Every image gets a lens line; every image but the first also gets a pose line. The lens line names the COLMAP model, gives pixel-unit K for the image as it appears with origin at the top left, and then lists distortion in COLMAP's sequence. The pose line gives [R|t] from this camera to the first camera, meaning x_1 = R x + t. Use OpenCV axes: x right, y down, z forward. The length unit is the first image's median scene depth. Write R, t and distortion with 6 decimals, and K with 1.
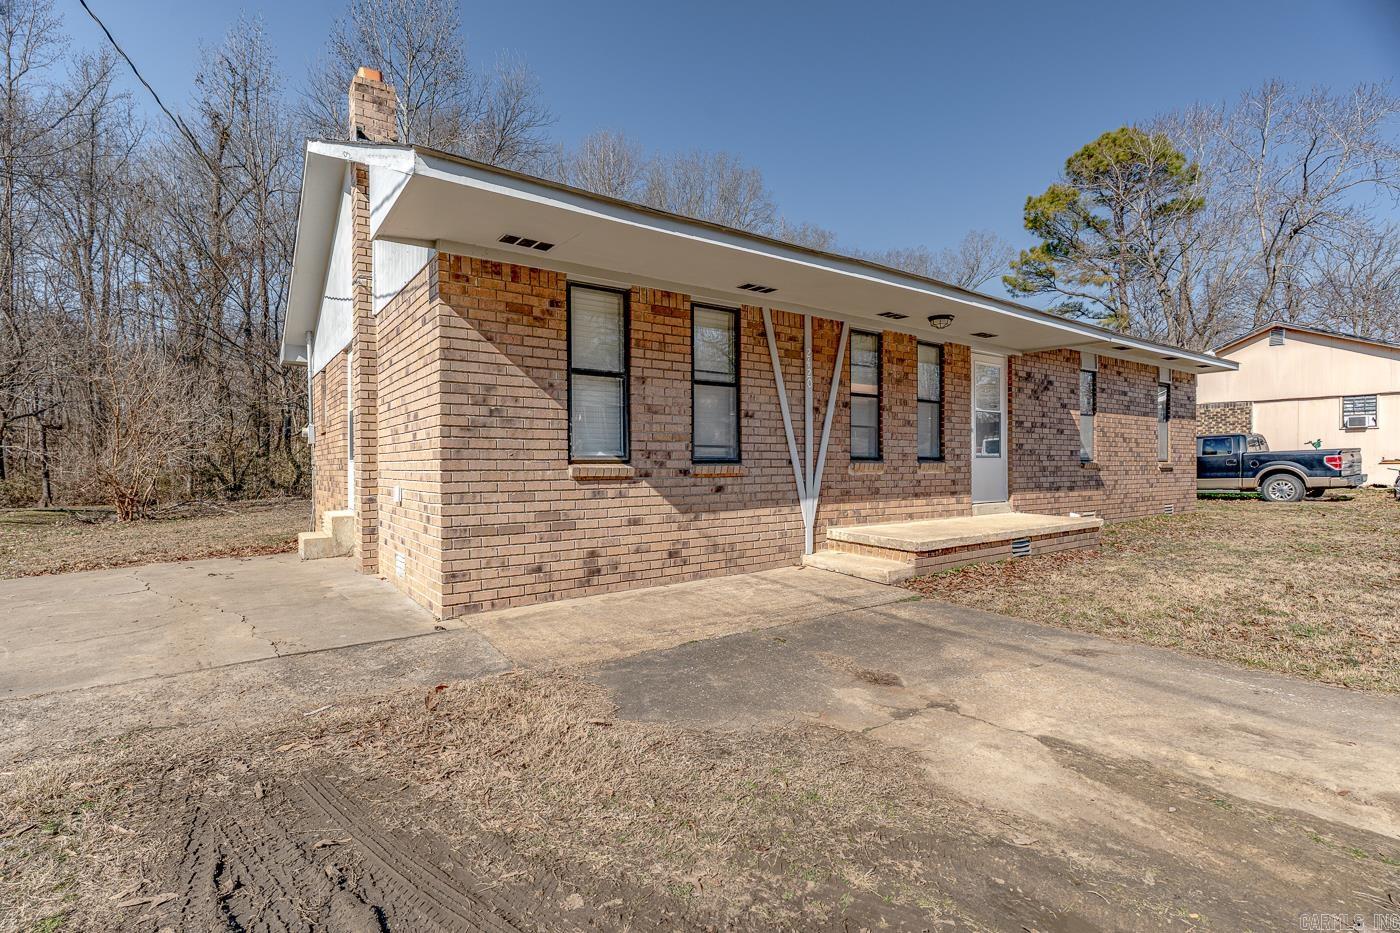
lens RADIAL K [[668.3, 0, 694.0], [0, 668.3, 465.6], [0, 0, 1]] dist [-0.004466, 0.003719]
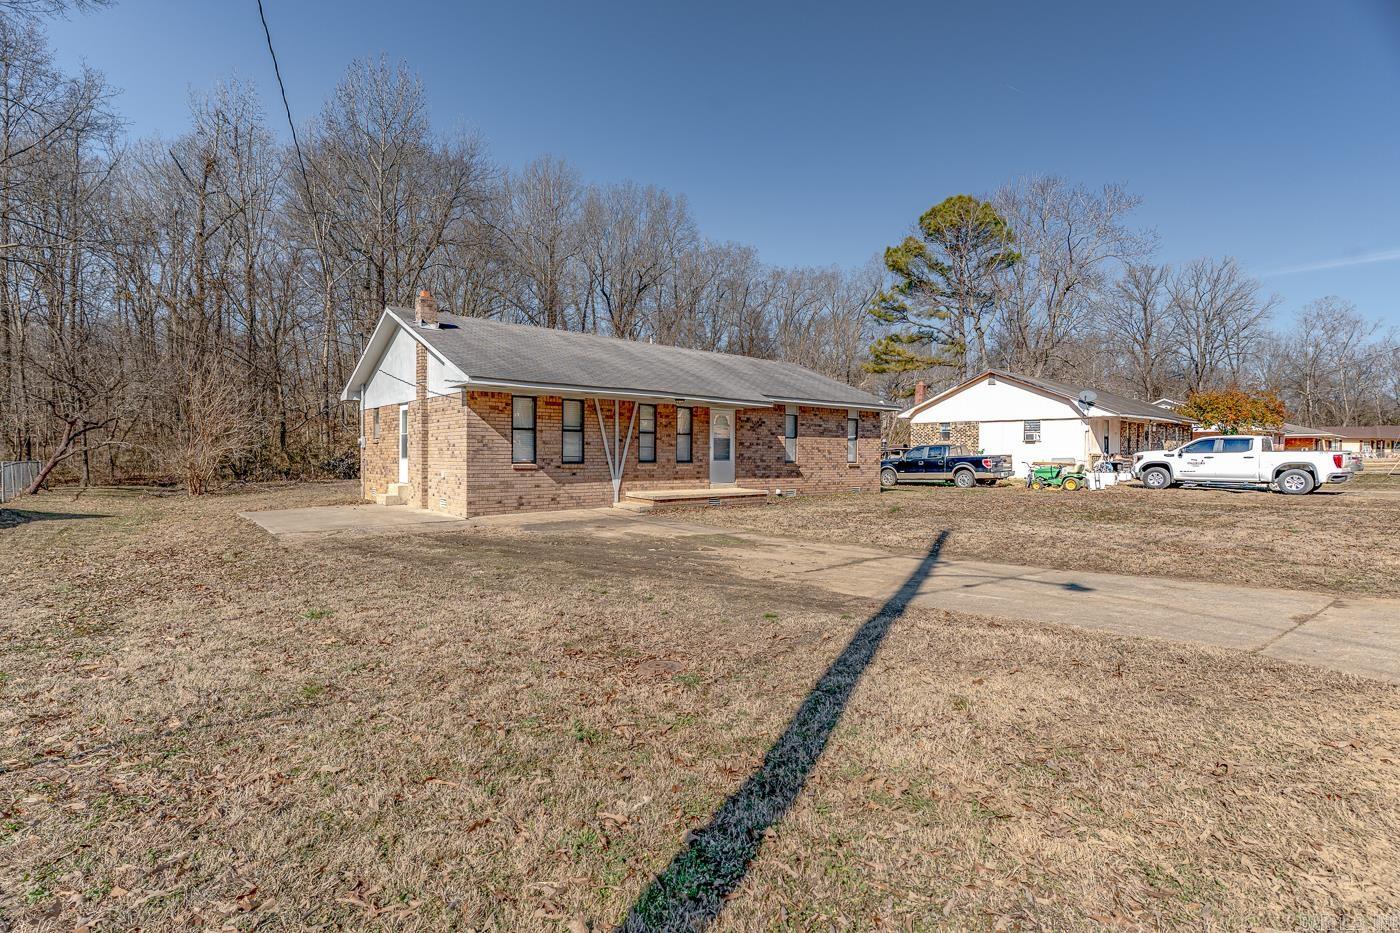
lens RADIAL K [[668.3, 0, 687.8], [0, 668.3, 459.0], [0, 0, 1]] dist [-0.004466, 0.003719]
pose [[0.997286, 0.010527, 0.072865, 0.224085], [-0.010739, 0.999939, 0.002522, -0.025025], [-0.072834, -0.003298, 0.997339, -1.202708]]
